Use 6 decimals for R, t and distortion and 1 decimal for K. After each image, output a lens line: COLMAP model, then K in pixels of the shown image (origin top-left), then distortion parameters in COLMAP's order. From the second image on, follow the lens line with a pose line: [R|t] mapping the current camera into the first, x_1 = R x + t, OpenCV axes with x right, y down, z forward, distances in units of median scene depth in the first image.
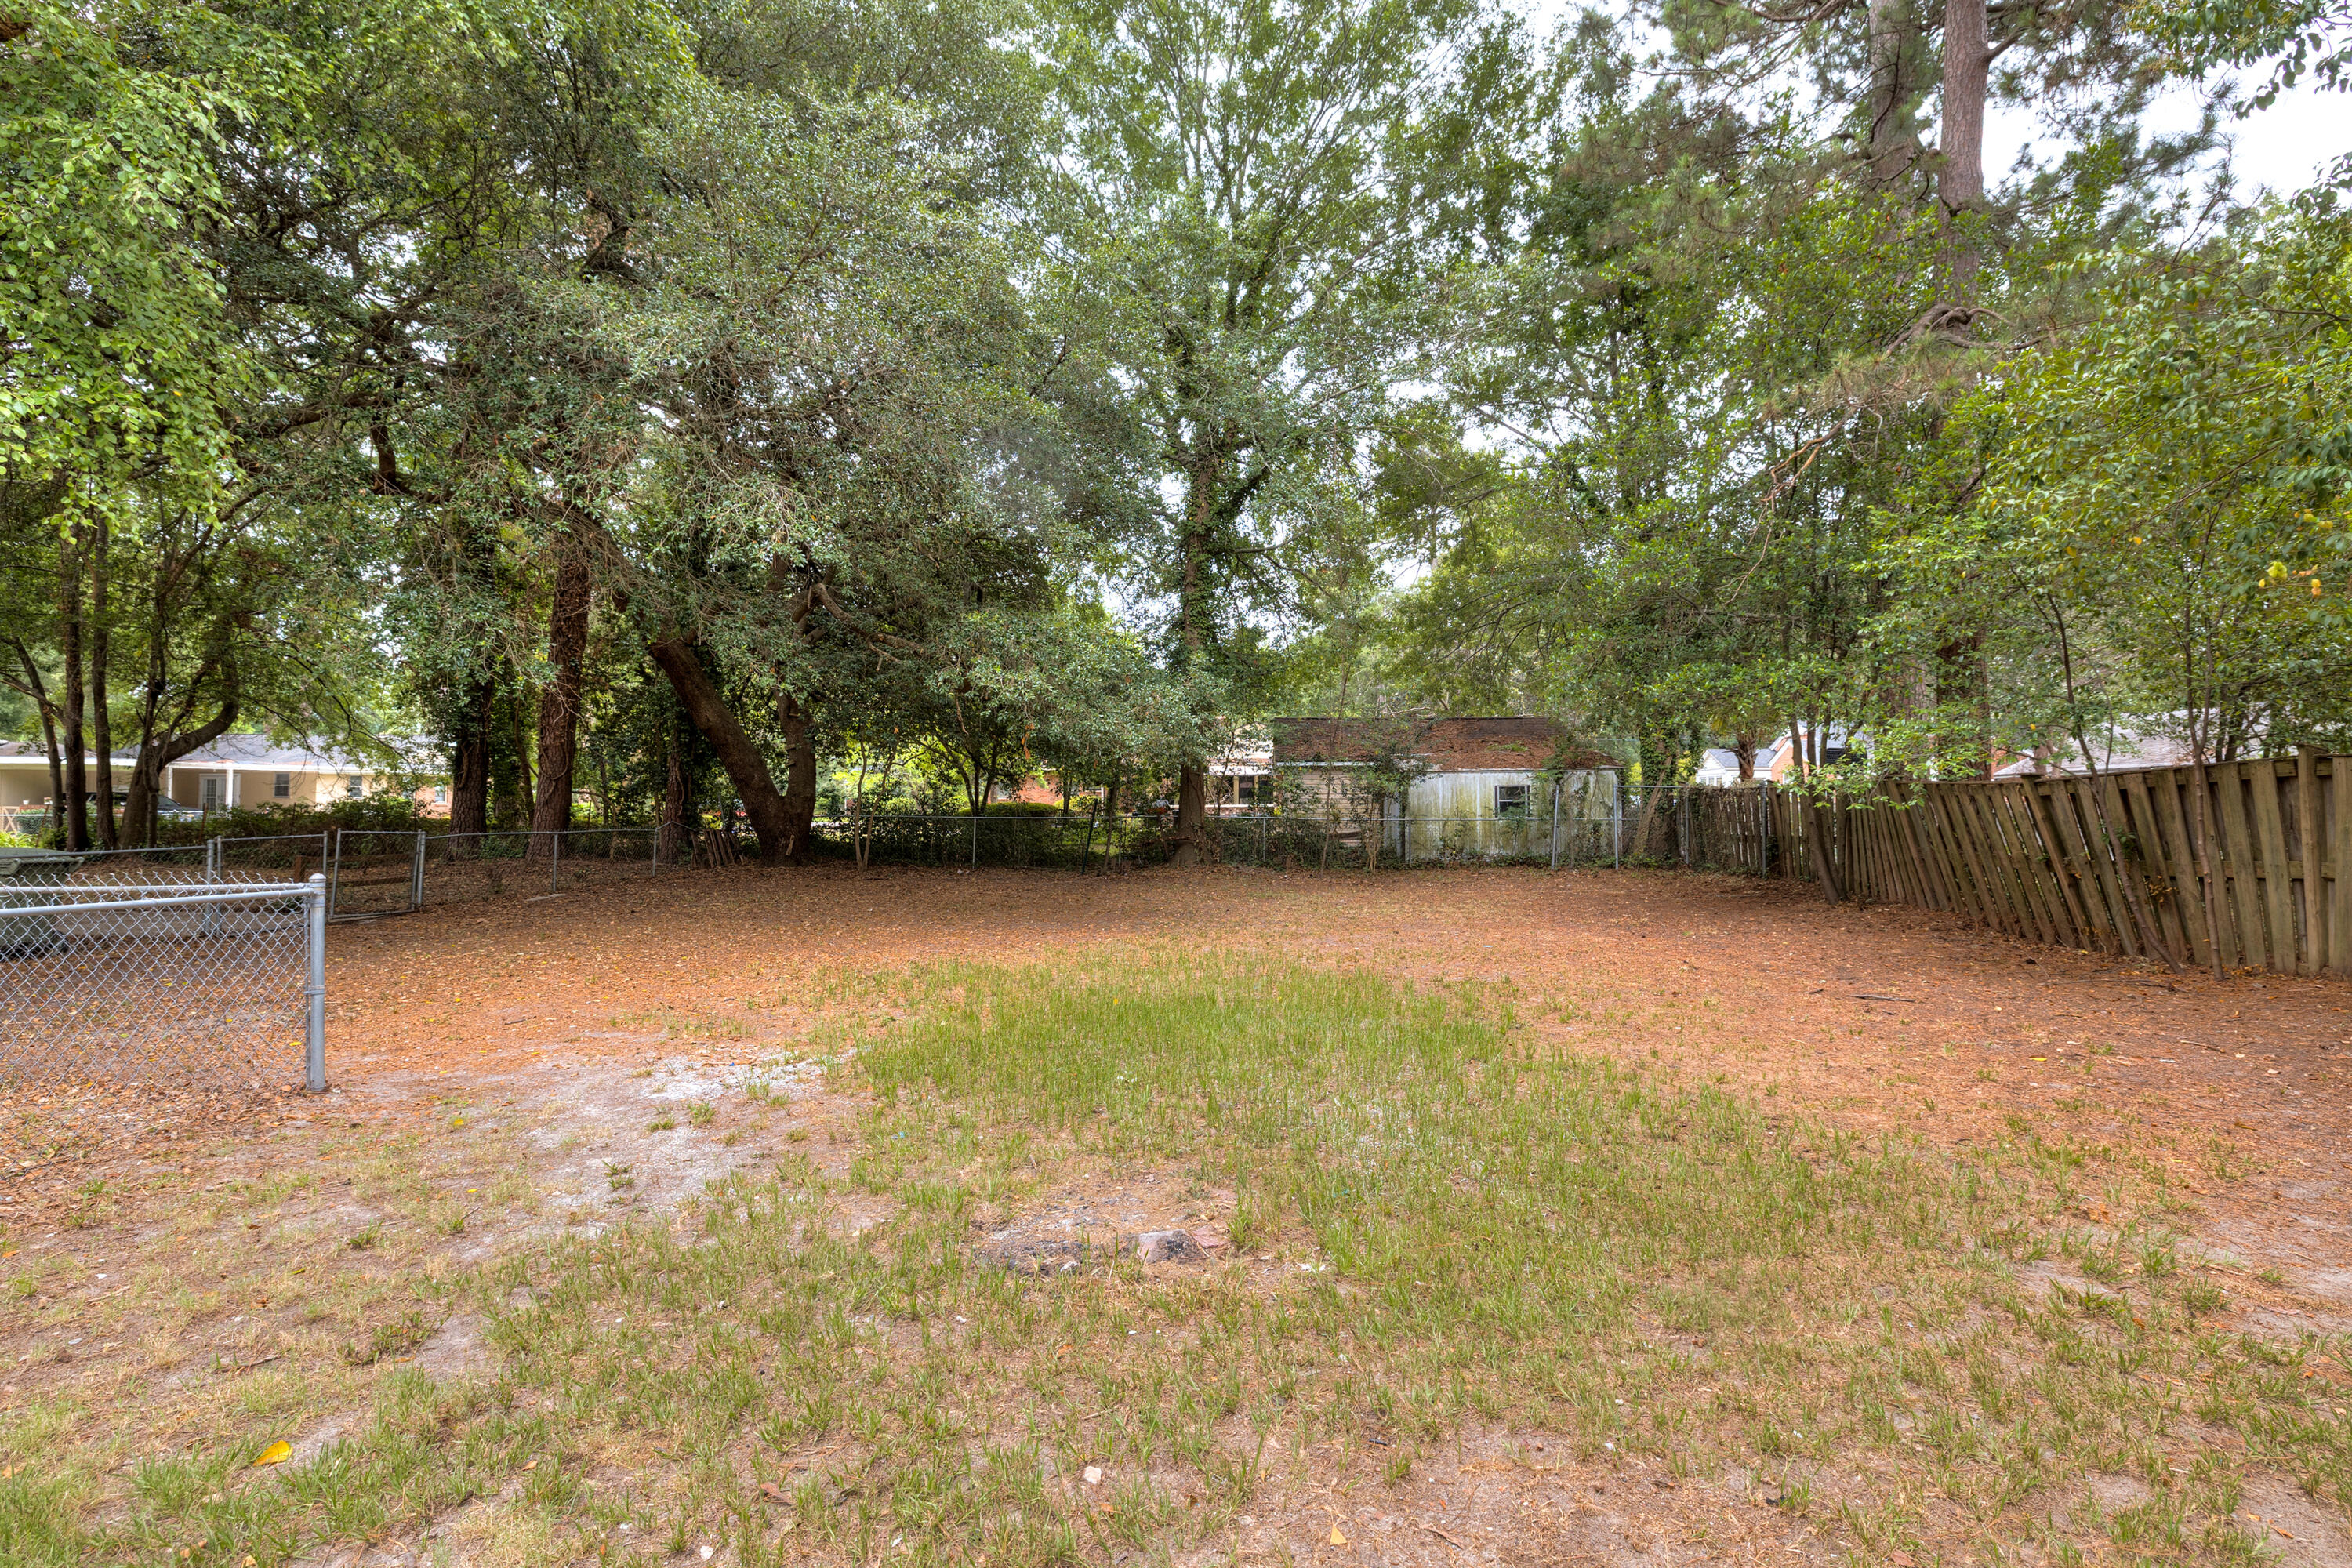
lens RADIAL K [[1035.0, 0, 1176.0], [0, 1035.0, 784.0], [0, 0, 1]] dist [0.000171, 0.000130]
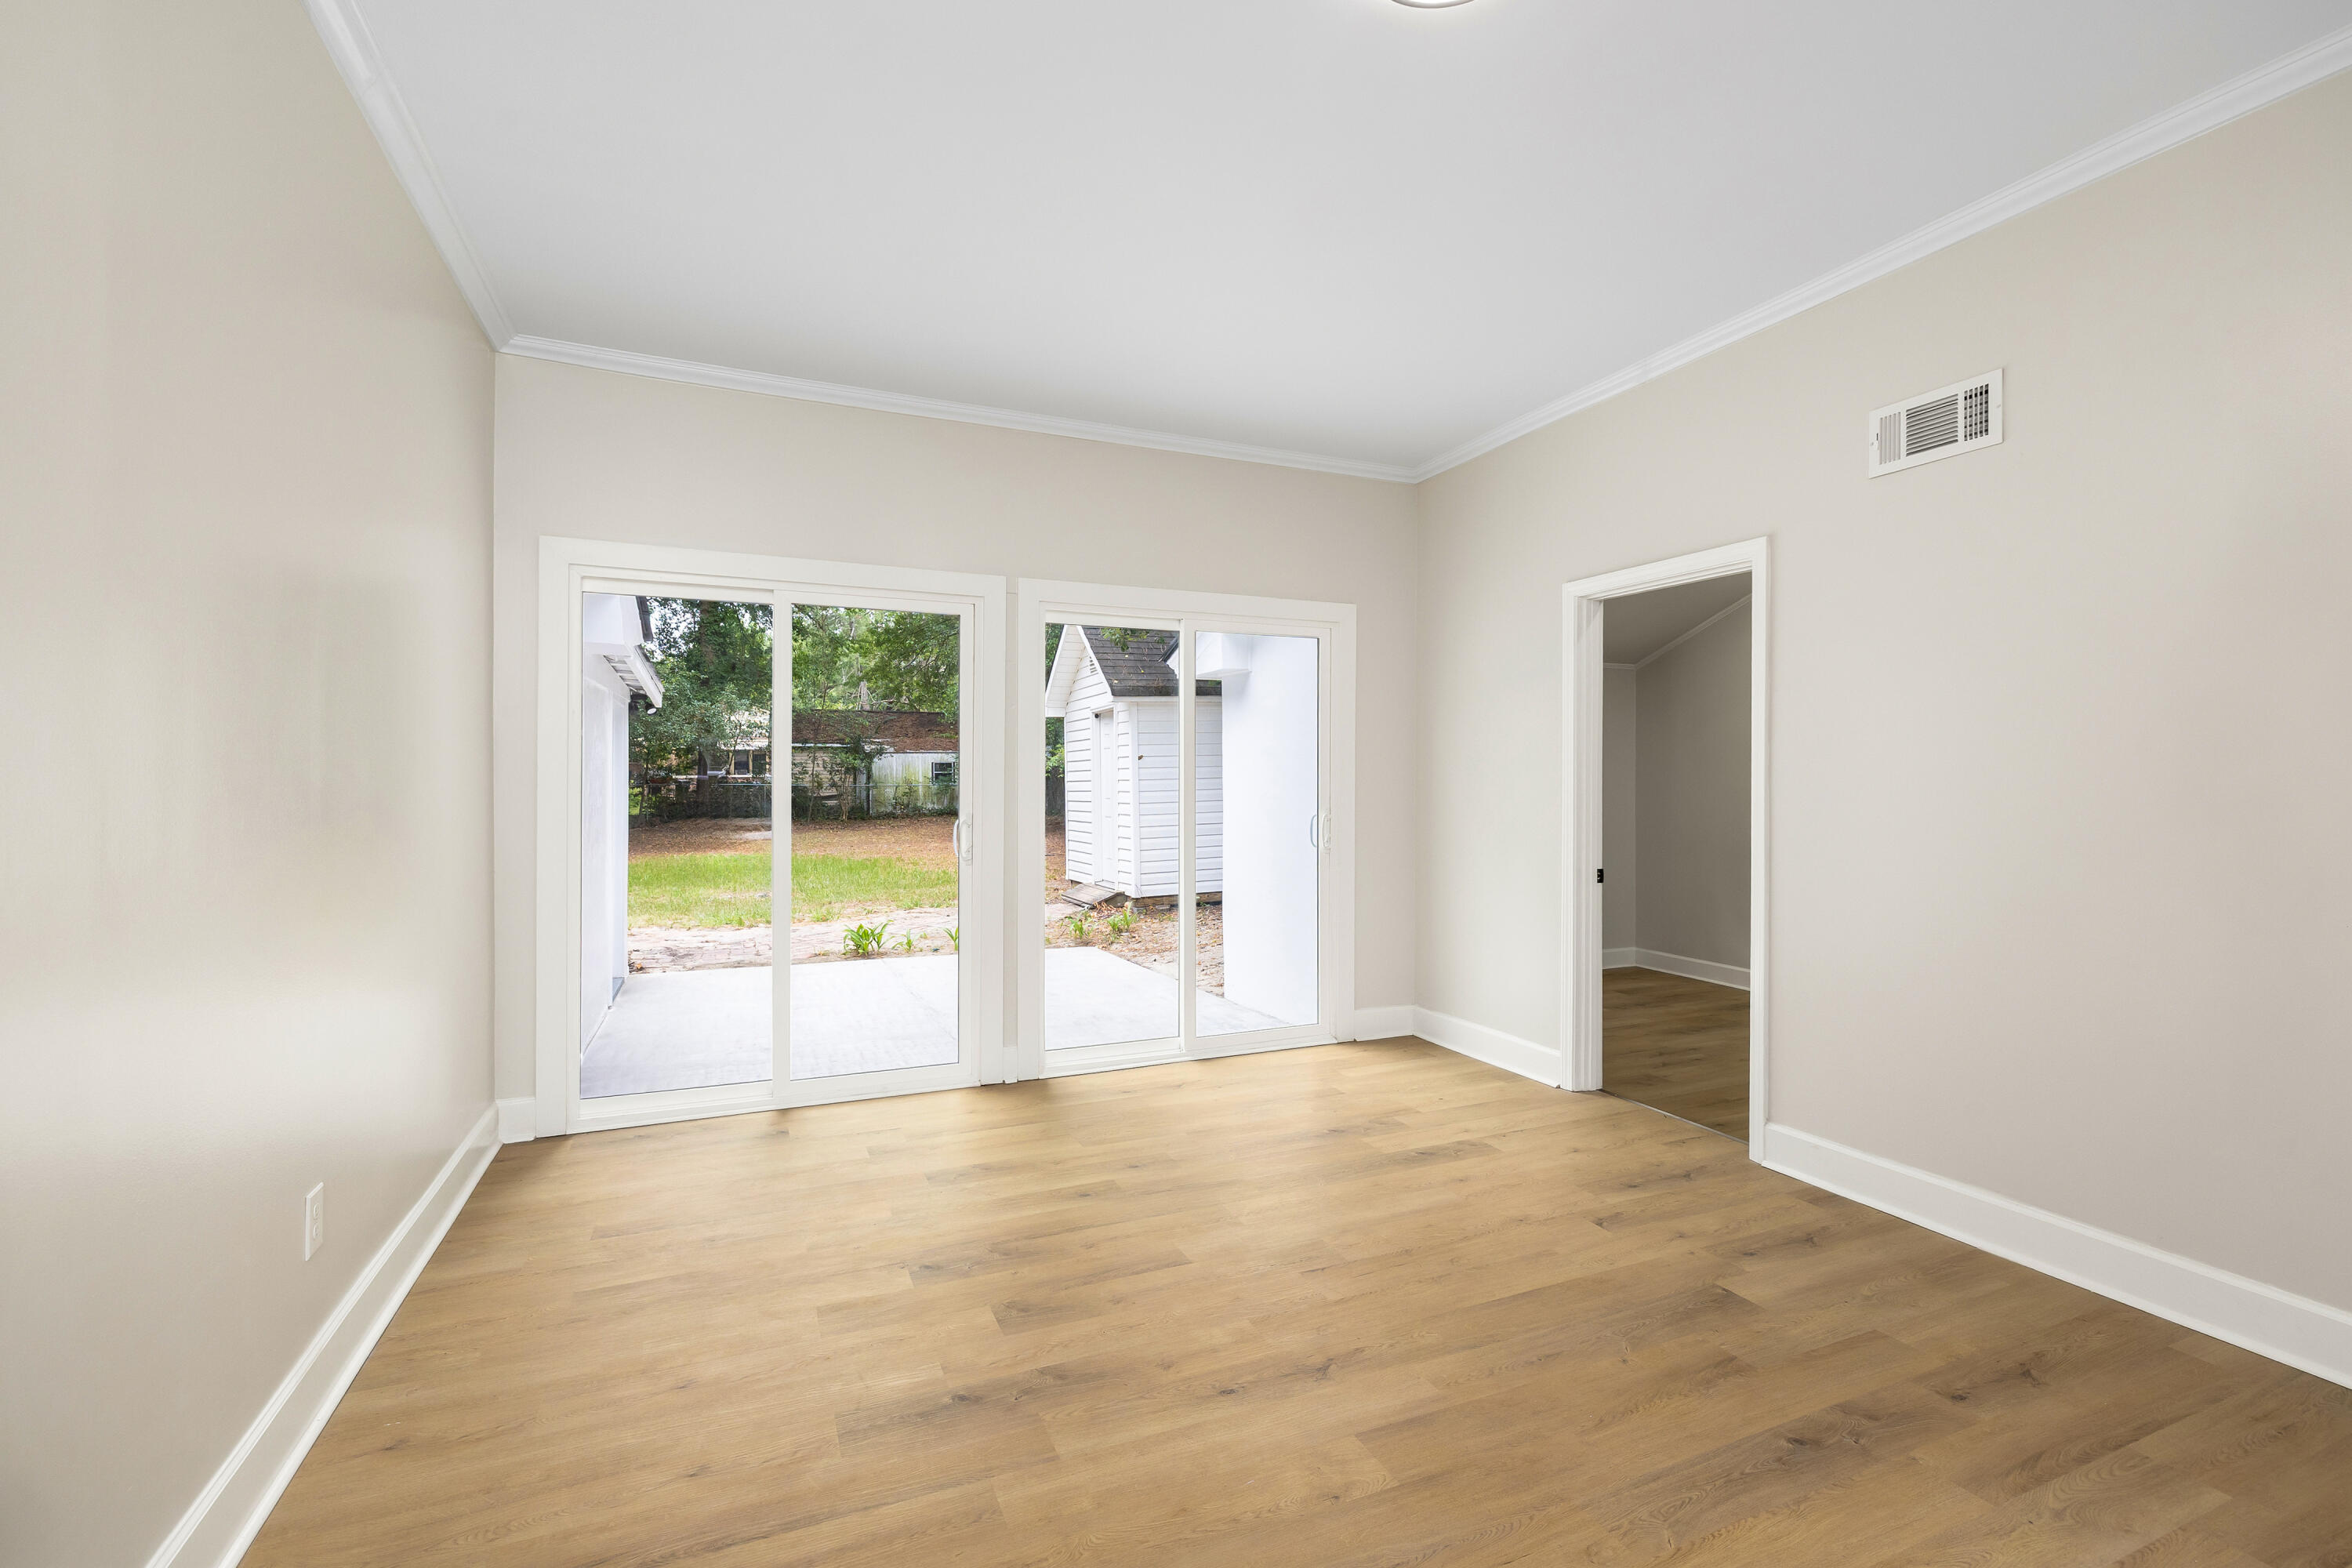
lens RADIAL K [[1035.0, 0, 1176.0], [0, 1035.0, 784.0], [0, 0, 1]] dist [0.000171, 0.000130]
pose [[0.889123, -0.004290, 0.457647, -0.059302], [-0.008126, 0.999650, 0.025159, -0.007298], [-0.457595, -0.026088, 0.888778, -0.481346]]
